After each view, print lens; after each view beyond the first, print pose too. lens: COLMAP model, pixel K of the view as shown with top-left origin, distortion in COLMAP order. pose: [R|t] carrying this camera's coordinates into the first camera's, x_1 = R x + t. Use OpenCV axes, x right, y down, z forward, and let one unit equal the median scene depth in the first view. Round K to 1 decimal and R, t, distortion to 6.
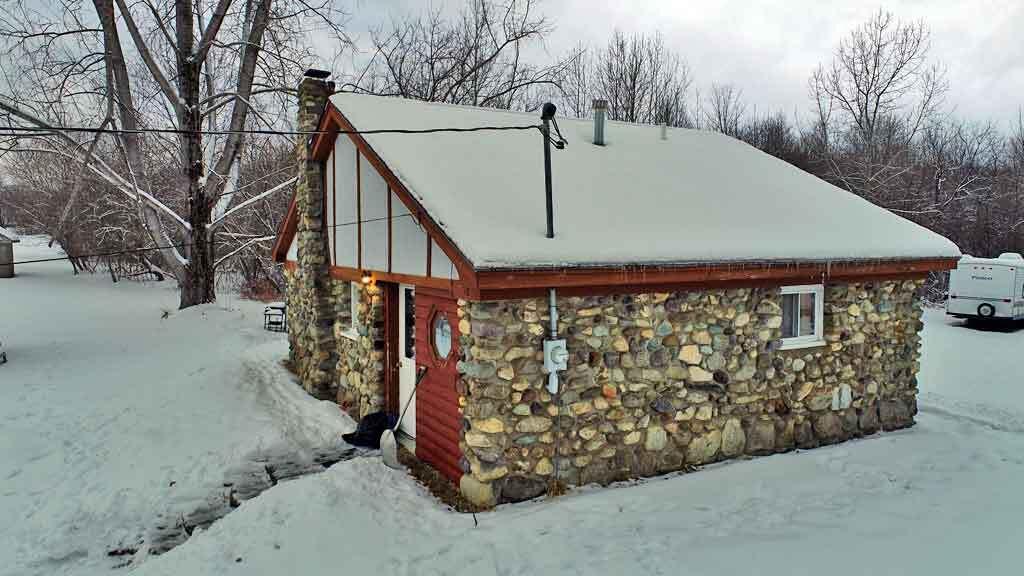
lens RADIAL K [[726.3, 0, 514.7], [0, 726.3, 294.4], [0, 0, 1]] dist [-0.001117, -0.008995]
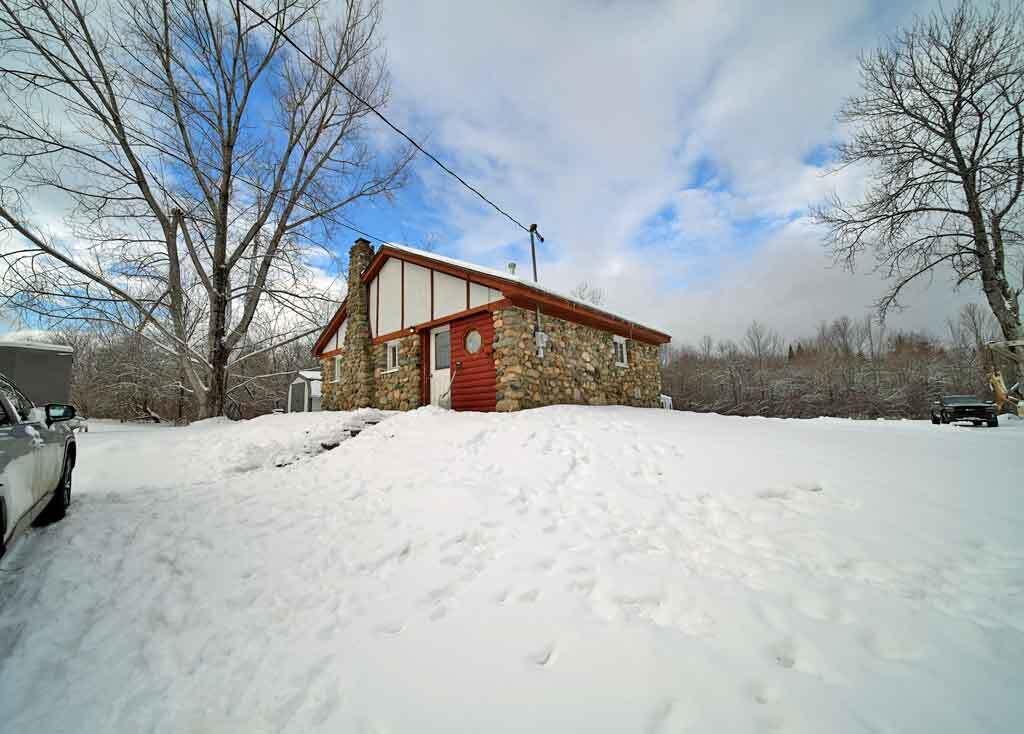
lens RADIAL K [[405.4, 0, 508.9], [0, 405.4, 358.2], [0, 0, 1]] dist [0.002423, 0.000282]
pose [[0.952928, 0.010069, 0.303028, -0.318760], [0.054492, 0.977486, -0.203842, 0.308173], [-0.298259, 0.210759, 0.930926, -0.021932]]
